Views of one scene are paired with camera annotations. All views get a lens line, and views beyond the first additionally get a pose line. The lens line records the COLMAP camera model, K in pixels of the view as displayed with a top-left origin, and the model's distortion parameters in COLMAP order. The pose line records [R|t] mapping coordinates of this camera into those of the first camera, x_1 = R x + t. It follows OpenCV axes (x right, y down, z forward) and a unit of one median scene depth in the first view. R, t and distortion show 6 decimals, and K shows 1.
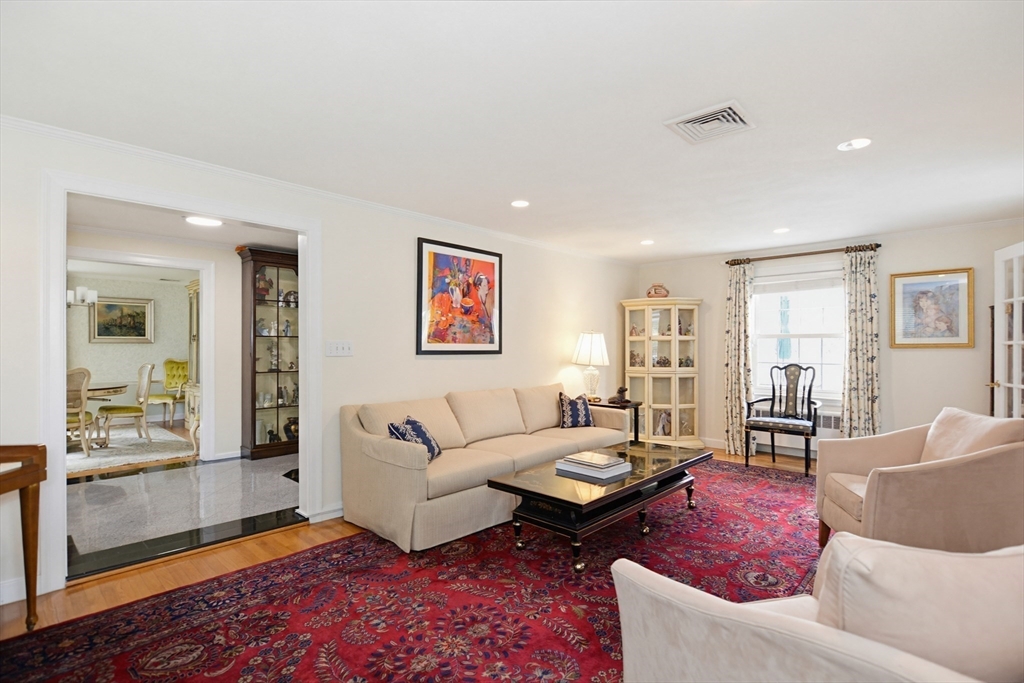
lens RADIAL K [[498.1, 0, 520.6], [0, 498.1, 341.7], [0, 0, 1]] dist [-0.026075, -0.000209]
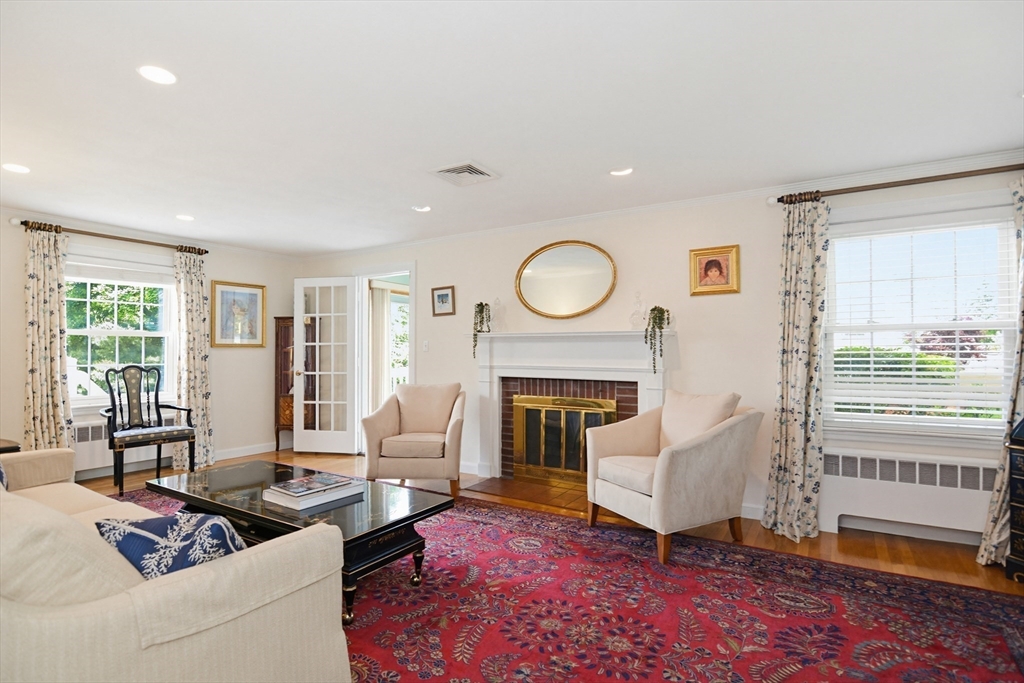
lens RADIAL K [[498.1, 0, 520.6], [0, 498.1, 341.7], [0, 0, 1]] dist [-0.026075, -0.000209]
pose [[-0.200935, 0.016754, 0.979461, -0.435550], [-0.010977, 0.999752, -0.019354, 0.012816], [-0.979543, -0.014641, -0.200701, 0.520120]]
